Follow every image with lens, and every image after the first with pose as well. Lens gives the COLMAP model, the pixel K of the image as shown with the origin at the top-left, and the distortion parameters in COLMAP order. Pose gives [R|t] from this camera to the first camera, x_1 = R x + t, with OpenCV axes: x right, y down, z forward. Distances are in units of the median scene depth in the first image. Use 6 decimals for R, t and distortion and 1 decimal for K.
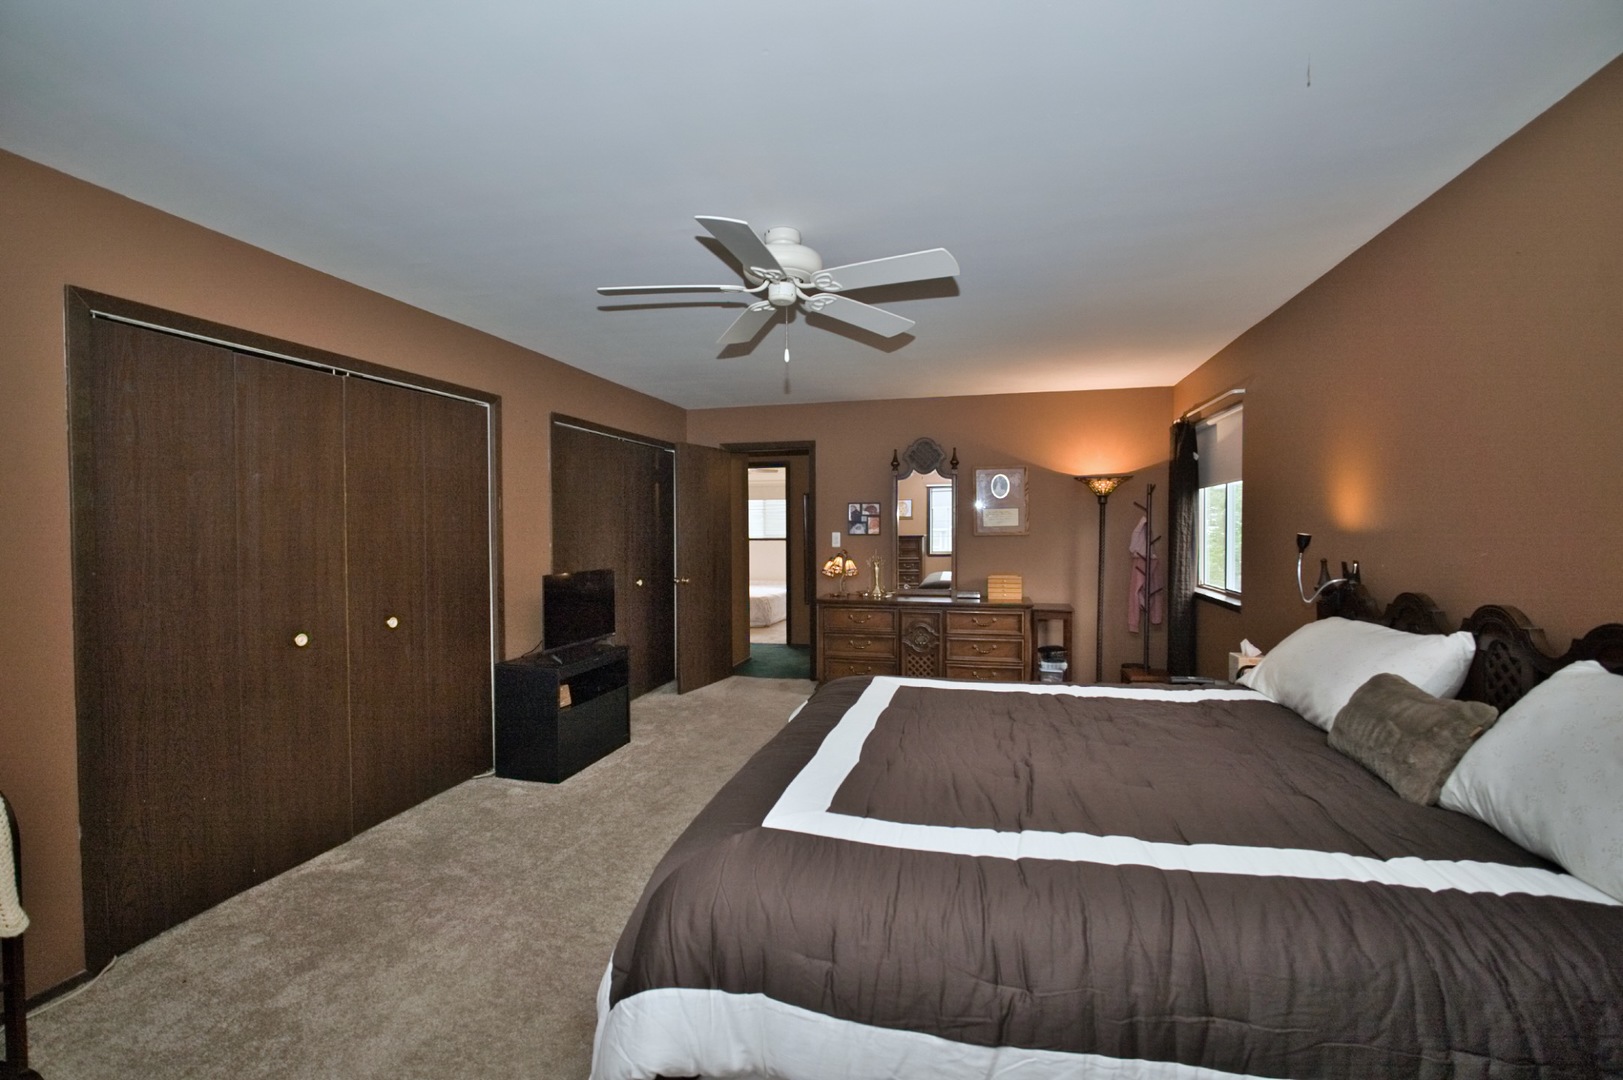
lens RADIAL K [[703.8, 0, 811.5], [0, 703.8, 540.0], [0, 0, 1]] dist [-0.025282, 0.006540]
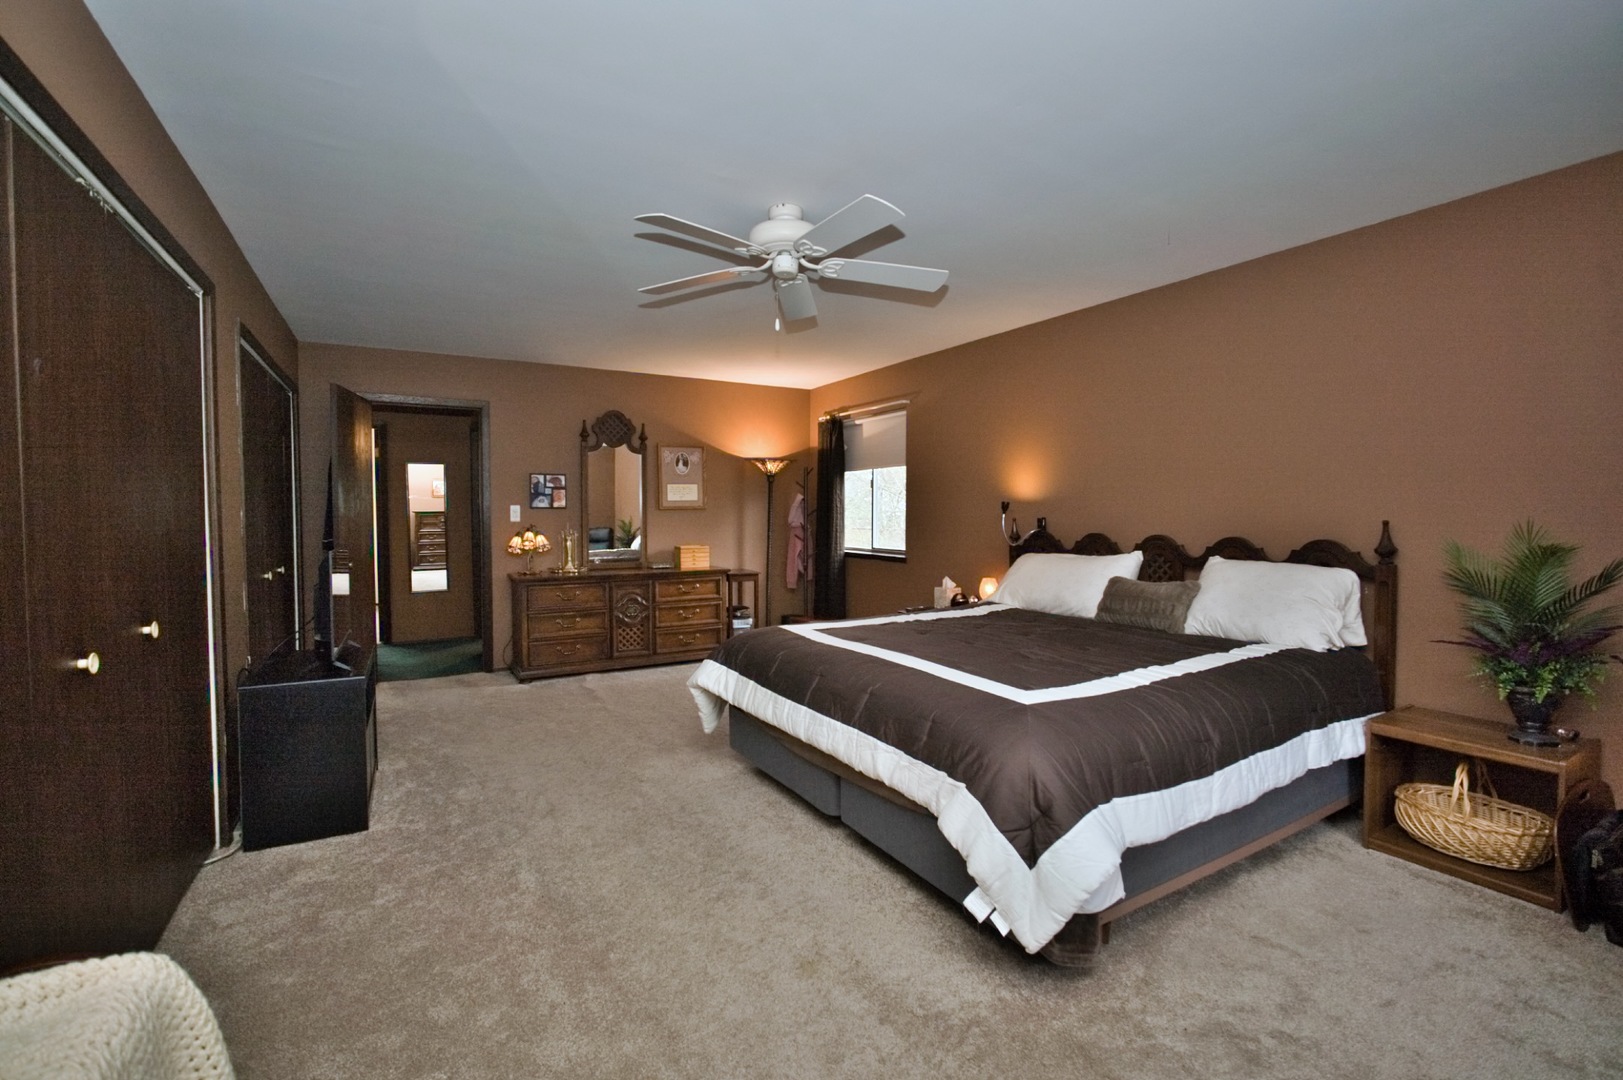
lens RADIAL K [[703.8, 0, 811.5], [0, 703.8, 540.0], [0, 0, 1]] dist [-0.025282, 0.006540]
pose [[0.714883, -0.025119, 0.698793, -0.452190], [0.010384, 0.999626, 0.025310, 0.020629], [-0.699167, -0.010838, 0.714876, 0.118691]]
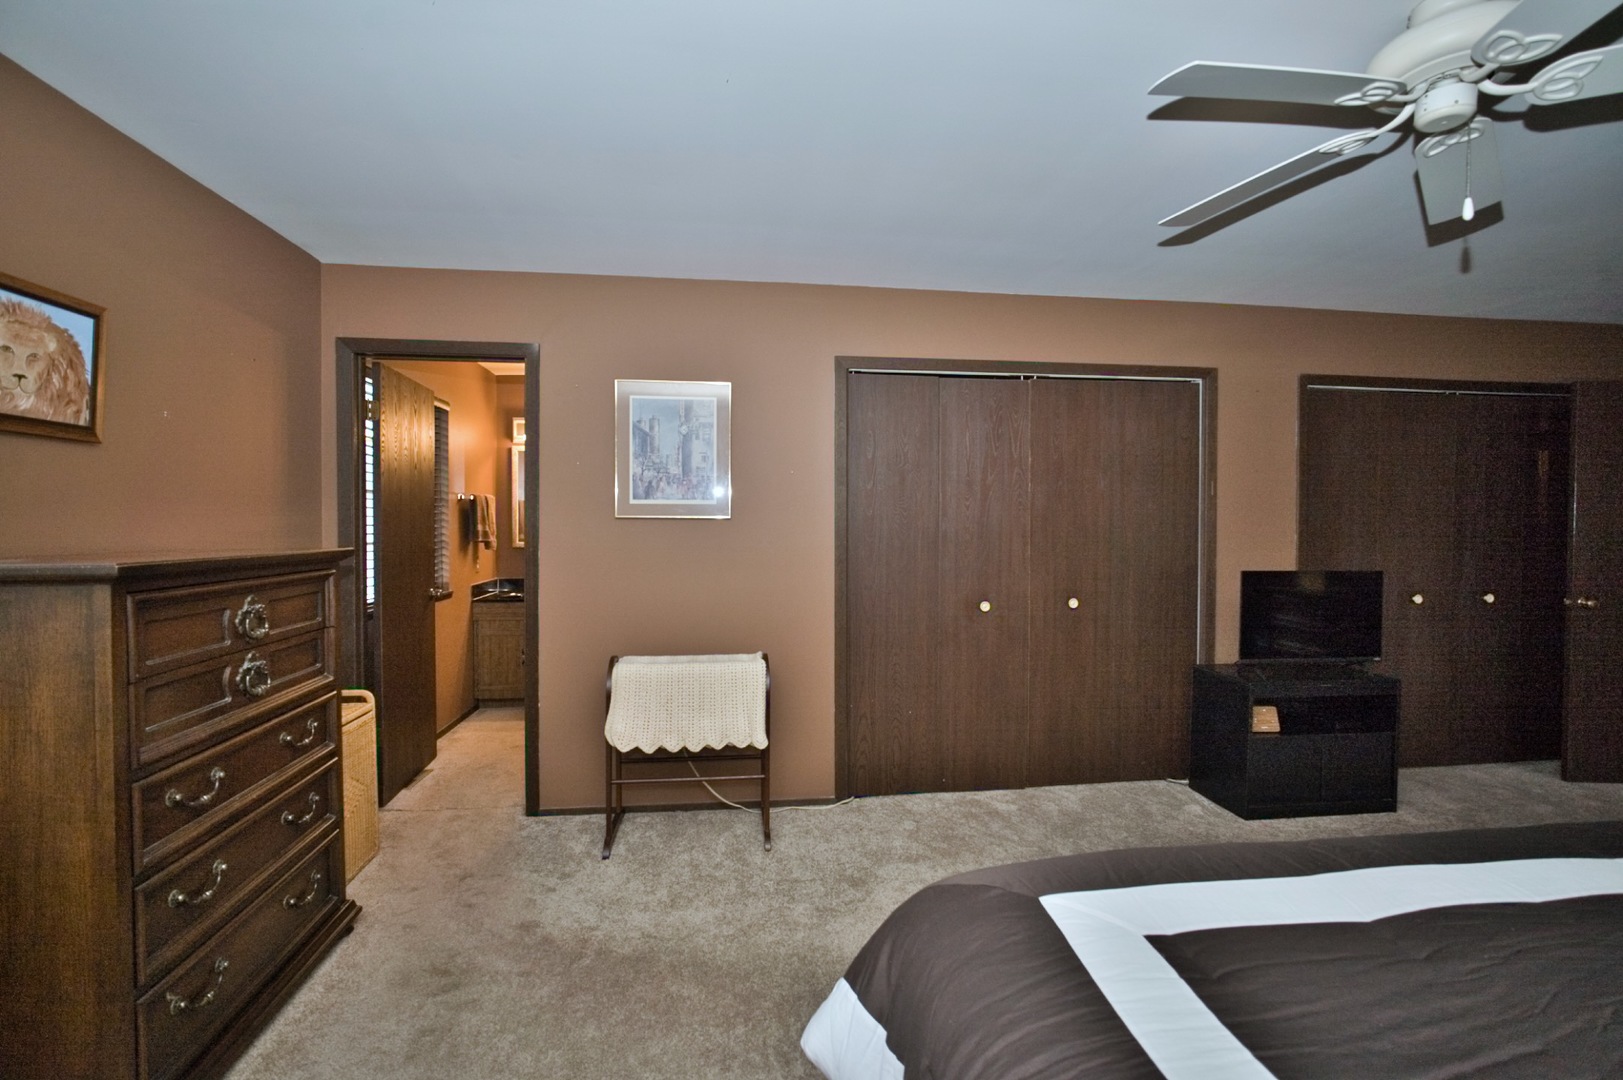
lens RADIAL K [[703.8, 0, 811.5], [0, 703.8, 540.0], [0, 0, 1]] dist [-0.025282, 0.006540]
pose [[0.359696, 0.026901, -0.932682, 0.185339], [-0.023325, 0.999531, 0.019834, 0.007445], [0.932778, 0.014620, 0.360155, 0.178316]]
